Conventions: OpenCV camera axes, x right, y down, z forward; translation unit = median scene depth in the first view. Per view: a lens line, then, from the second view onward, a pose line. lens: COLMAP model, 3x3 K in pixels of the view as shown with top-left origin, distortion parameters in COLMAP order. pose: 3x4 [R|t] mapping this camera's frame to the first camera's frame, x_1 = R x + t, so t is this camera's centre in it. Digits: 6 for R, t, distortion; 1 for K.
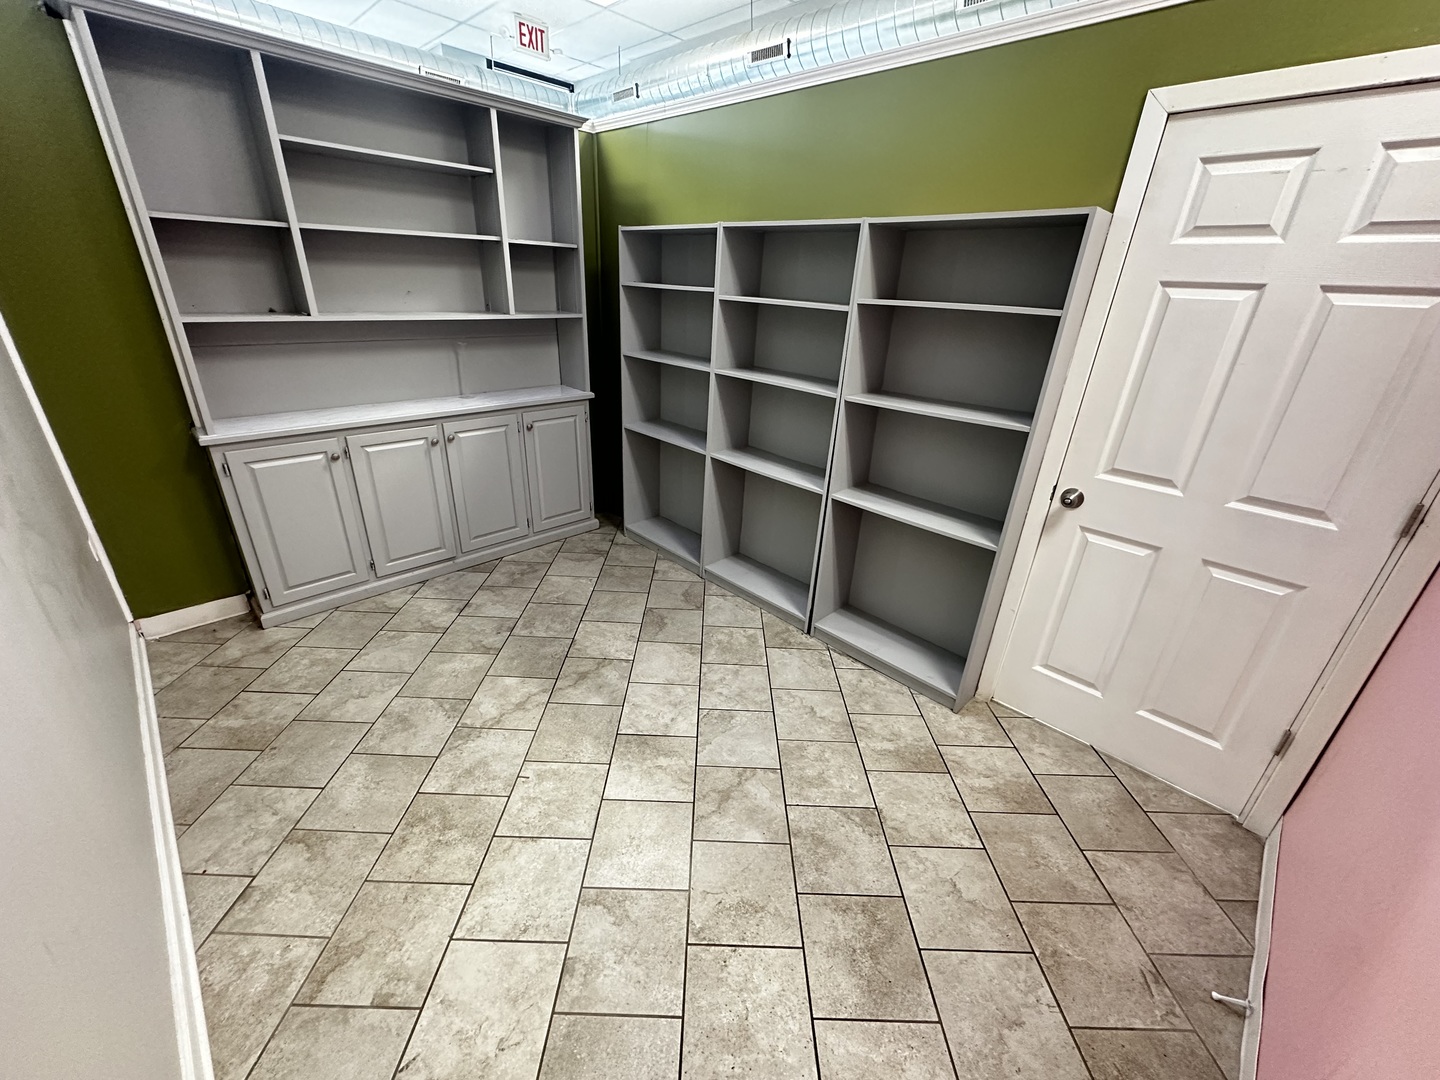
lens RADIAL K [[571.1, 0, 718.4], [0, 571.1, 540.3], [0, 0, 1]] dist [-0.005063, 0.001084]
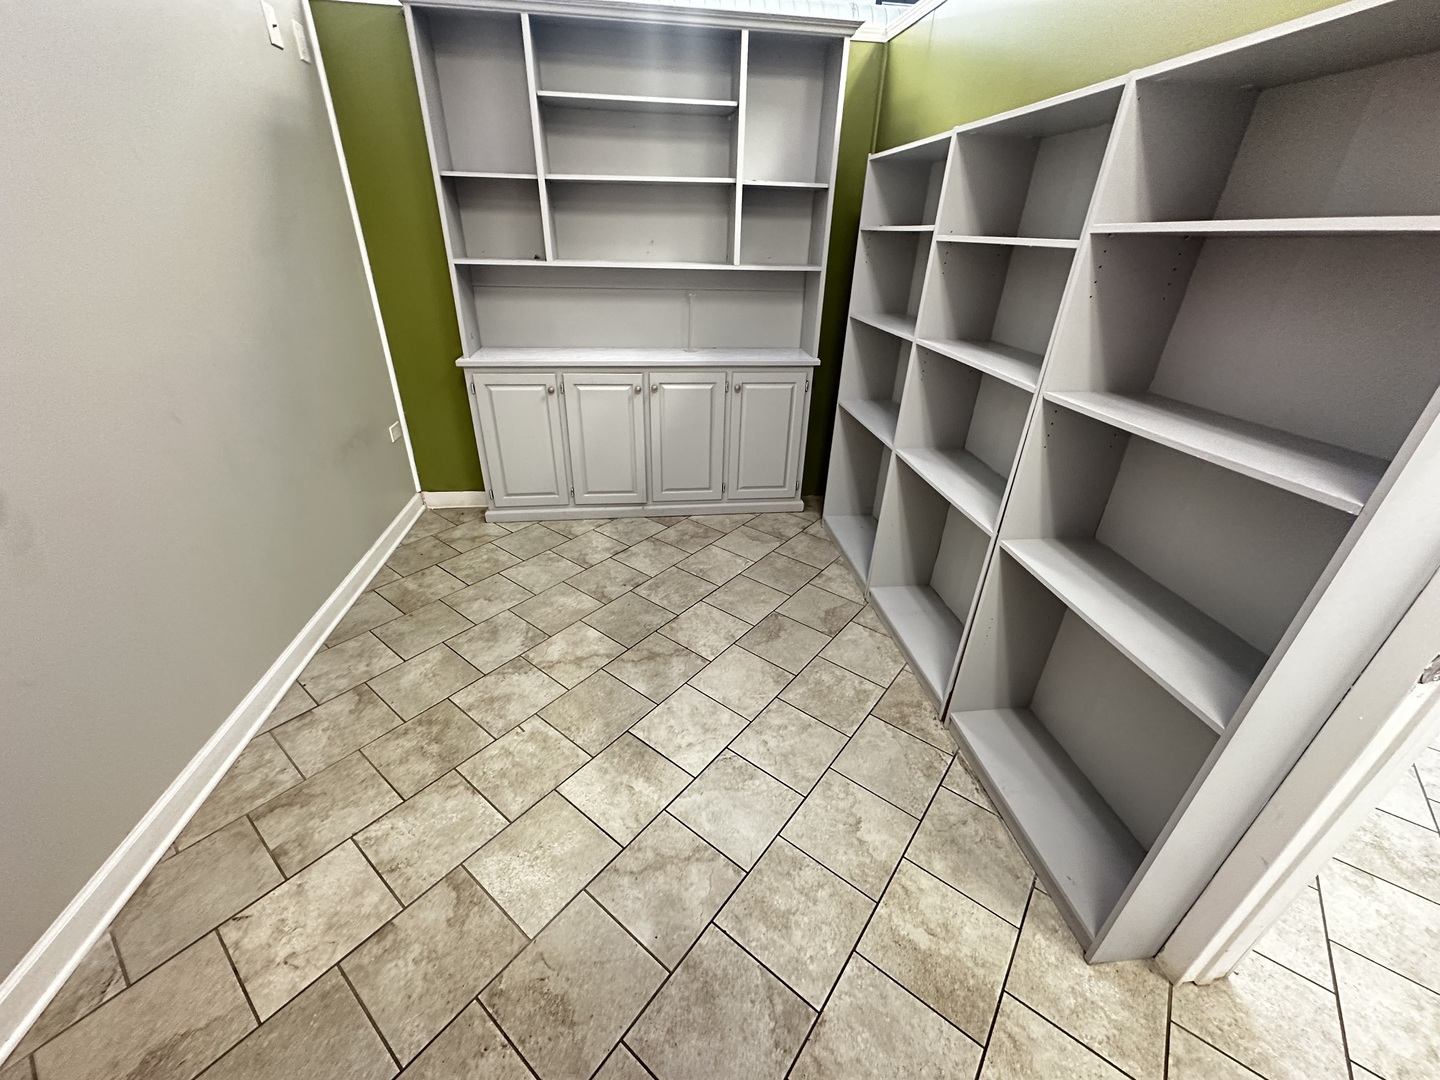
lens RADIAL K [[571.1, 0, 718.4], [0, 571.1, 540.3], [0, 0, 1]] dist [-0.005063, 0.001084]
pose [[0.789754, 0.267837, -0.551863, 0.306061], [-0.244695, 0.962519, 0.116965, -0.078397], [0.562506, 0.042664, 0.825692, 0.282570]]
